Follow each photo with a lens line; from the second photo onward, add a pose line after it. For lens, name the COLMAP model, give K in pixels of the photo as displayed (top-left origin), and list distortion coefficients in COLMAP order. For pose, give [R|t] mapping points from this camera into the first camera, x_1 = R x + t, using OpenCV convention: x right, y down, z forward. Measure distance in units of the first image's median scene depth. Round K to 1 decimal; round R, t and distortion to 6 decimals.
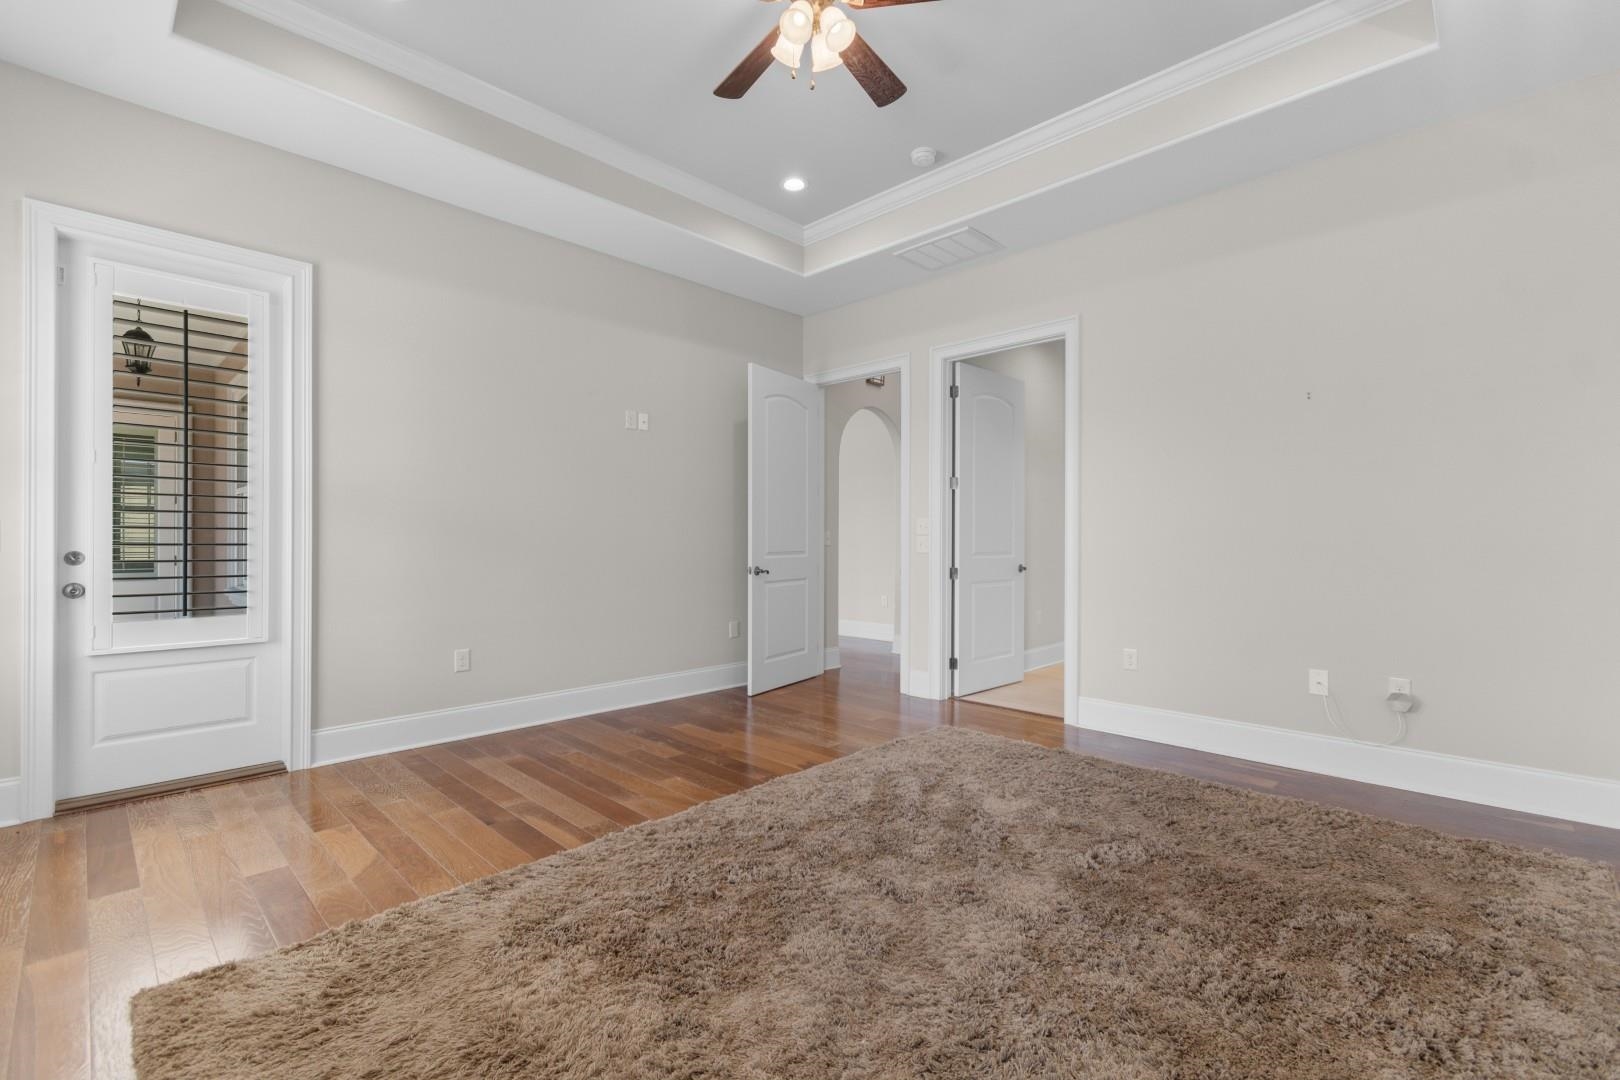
lens RADIAL K [[730.0, 0, 810.0], [0, 730.0, 540.0], [0, 0, 1]] dist [0.017052, -0.000113]
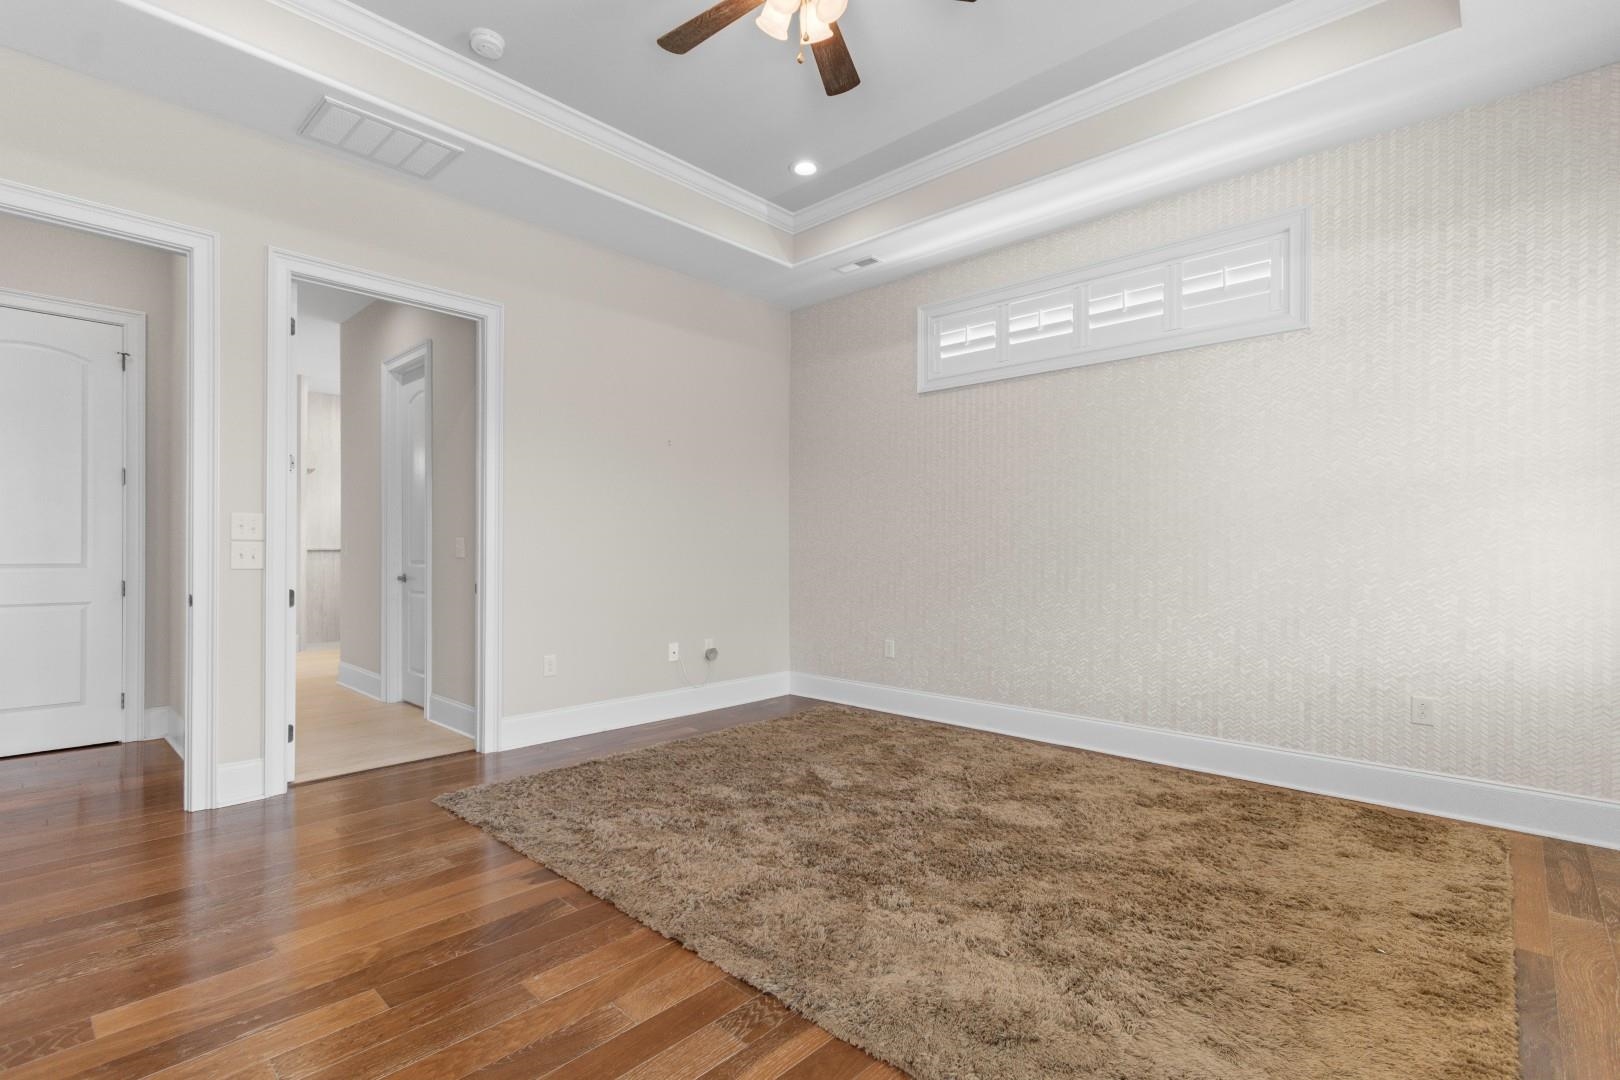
lens RADIAL K [[747.2, 0, 812.7], [0, 747.2, 564.2], [0, 0, 1]] dist [0.006379, -0.000114]
pose [[-0.026145, -0.018399, 0.999489, -0.702675], [-0.000724, 0.999831, 0.018386, 0.001827], [-0.999658, -0.000242, -0.026153, 0.756337]]
